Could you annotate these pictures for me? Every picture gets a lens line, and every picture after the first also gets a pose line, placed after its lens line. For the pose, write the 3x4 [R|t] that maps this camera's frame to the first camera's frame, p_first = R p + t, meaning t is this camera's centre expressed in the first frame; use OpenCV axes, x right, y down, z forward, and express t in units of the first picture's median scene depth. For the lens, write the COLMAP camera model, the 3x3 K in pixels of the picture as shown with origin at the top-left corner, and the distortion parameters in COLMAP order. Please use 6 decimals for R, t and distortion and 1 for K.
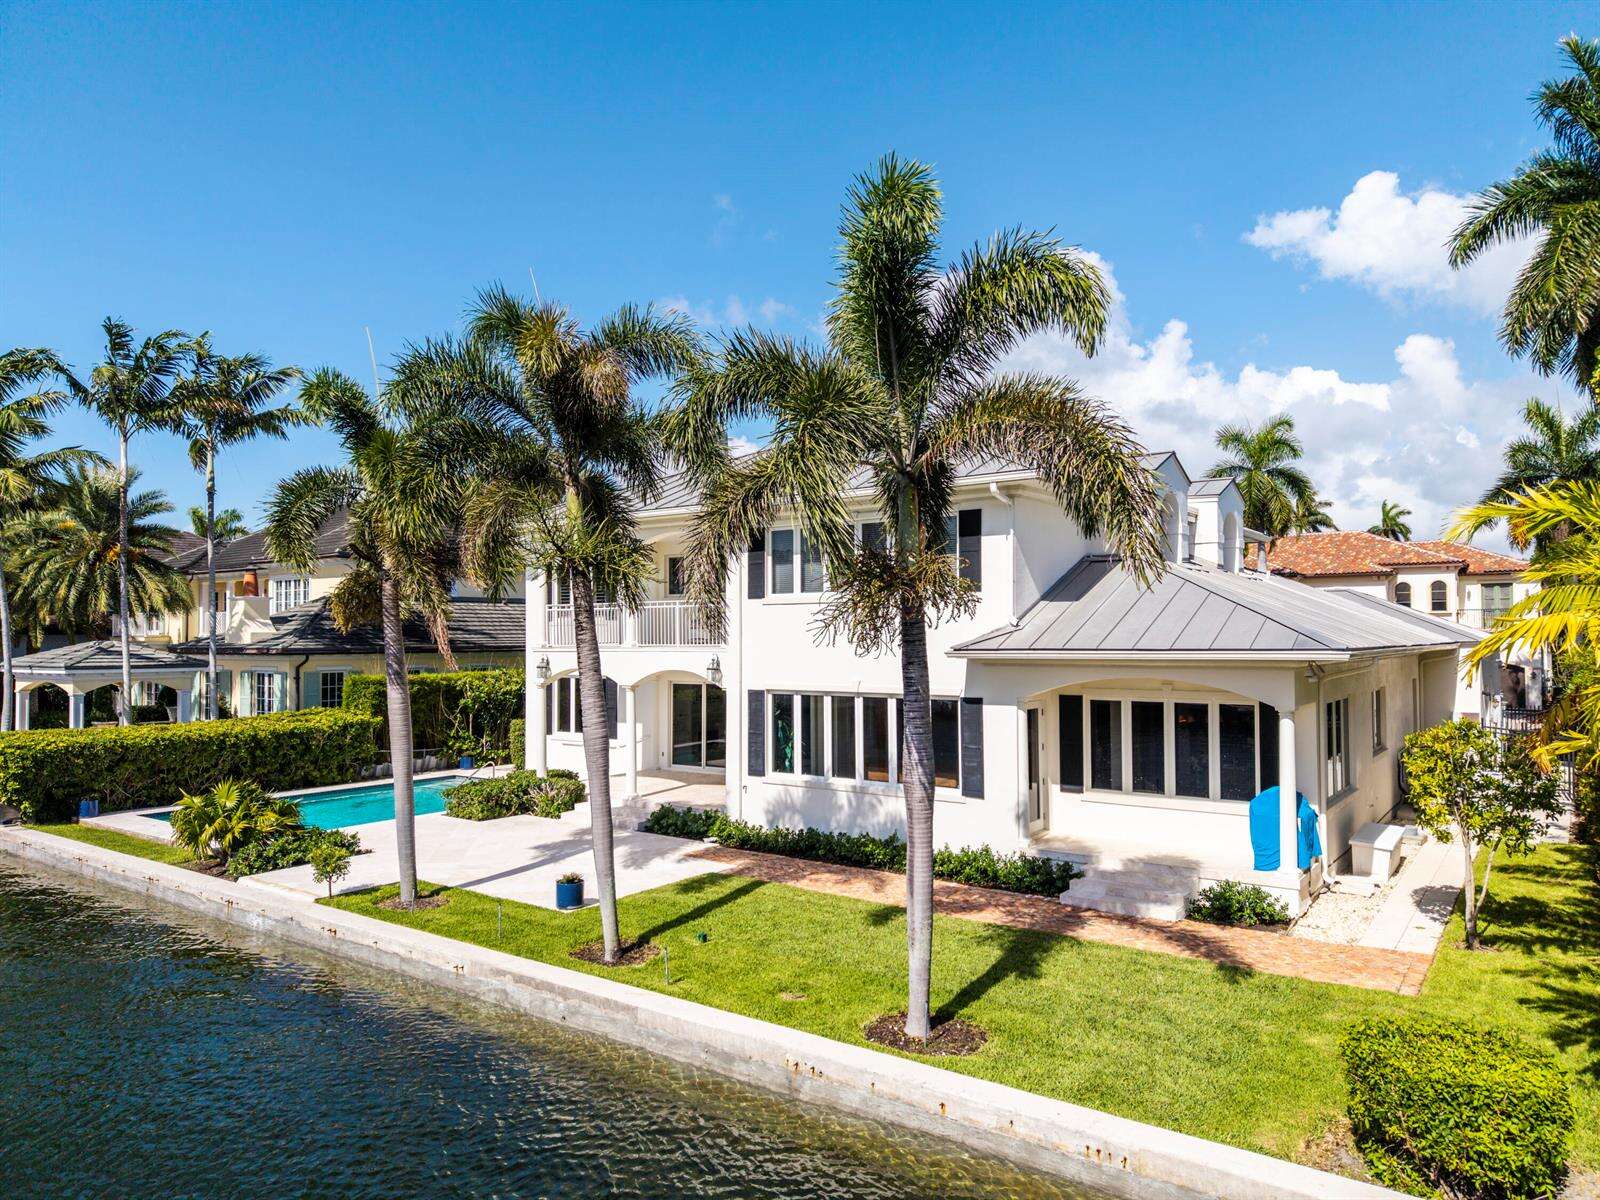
lens RADIAL K [[1086.2, 0, 806.2], [0, 1086.2, 642.5], [0, 0, 1]] dist [0.005626, 0.000343]
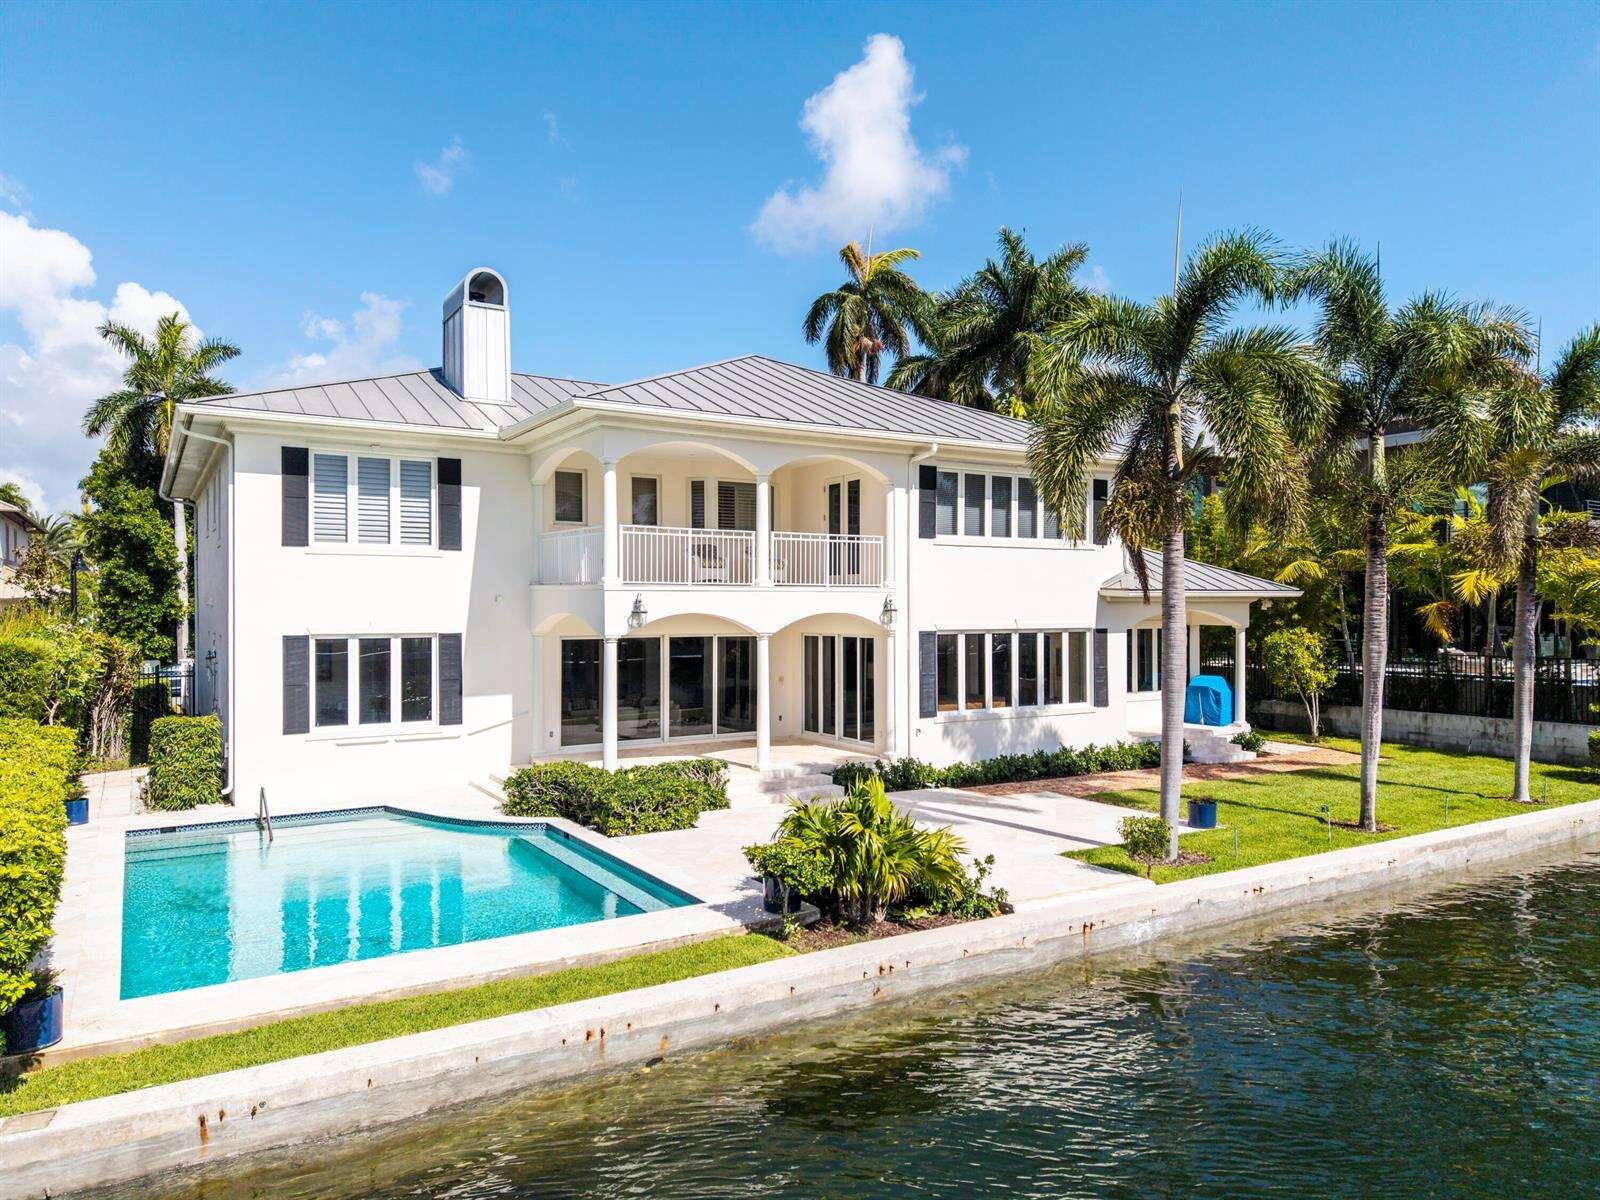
lens RADIAL K [[1086.2, 0, 806.2], [0, 1086.2, 642.5], [0, 0, 1]] dist [0.005626, 0.000343]
pose [[0.375291, -0.023356, 0.926613, -1.103699], [0.006901, 0.999725, 0.022403, 0.034951], [-0.926881, -0.002013, 0.375349, 0.808283]]
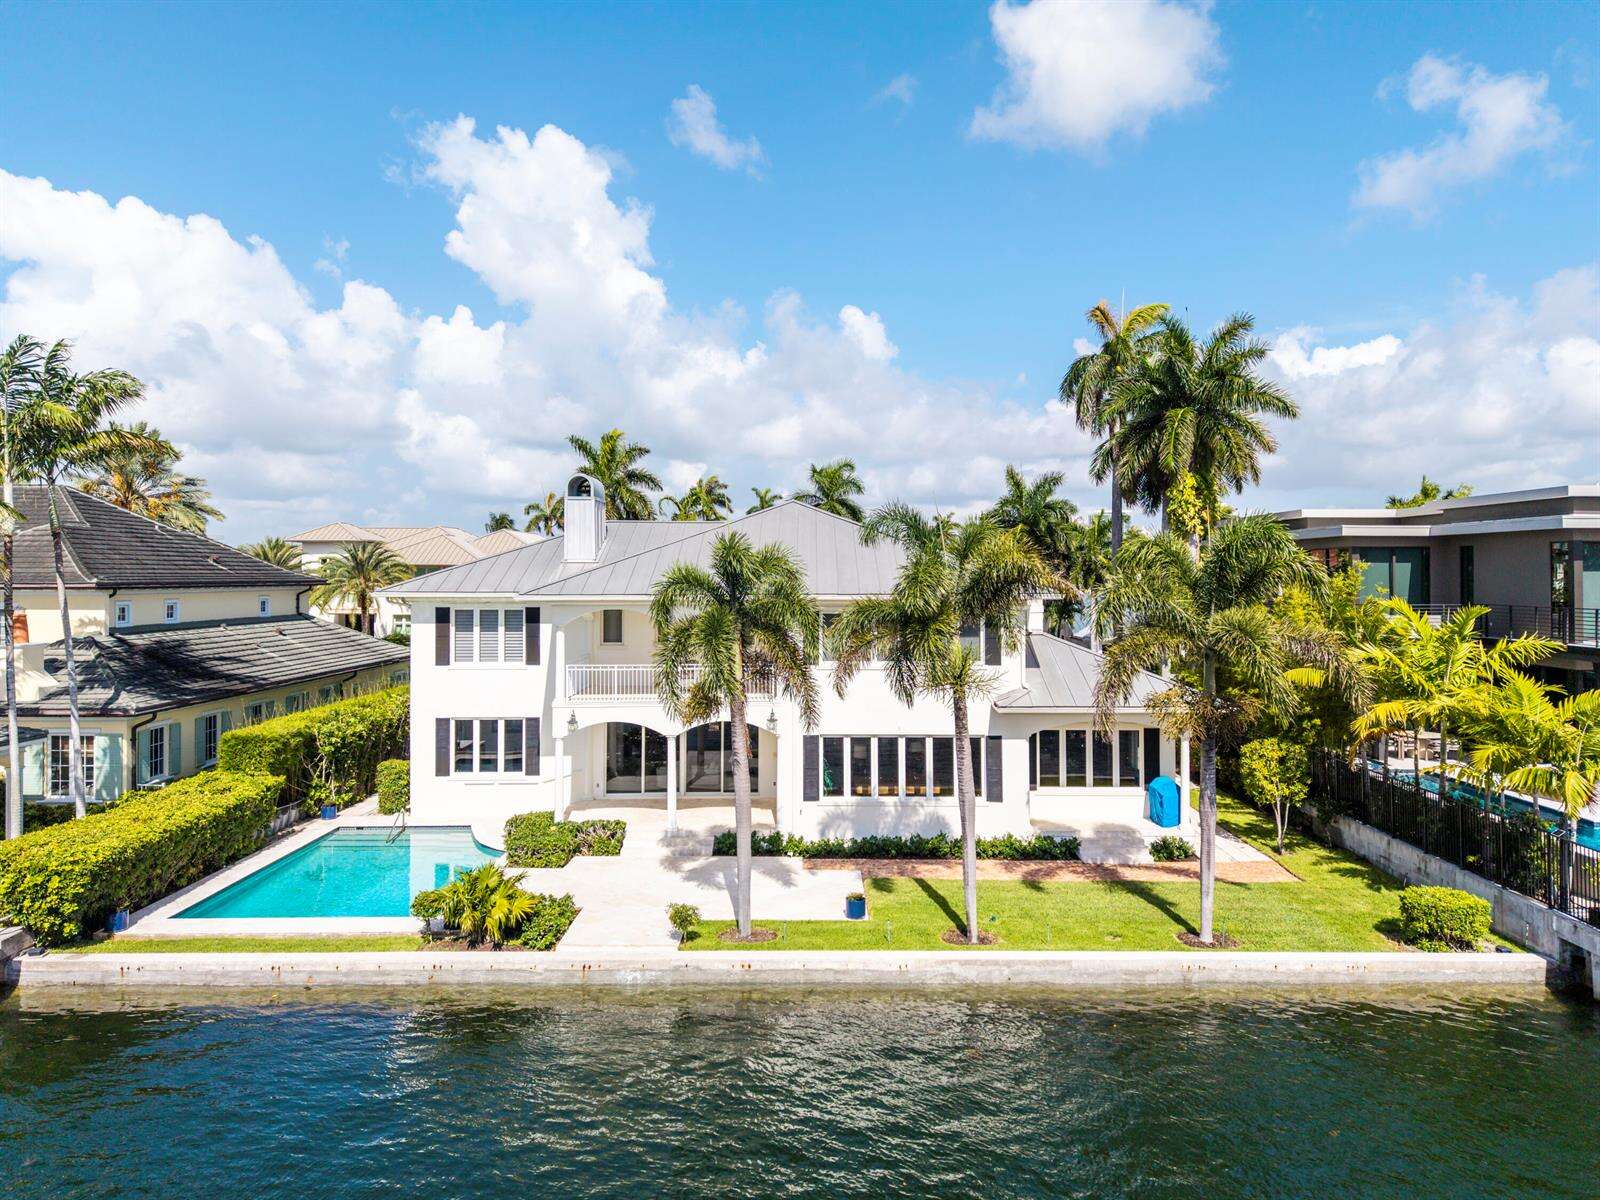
lens RADIAL K [[1118.4, 0, 820.6], [0, 1118.4, 598.4], [0, 0, 1]] dist [0.003153, -0.006193]
pose [[0.803871, -0.008283, 0.594746, -0.921267], [0.001264, 0.999925, 0.012217, -0.151748], [-0.594802, -0.009070, 0.803821, -0.096859]]
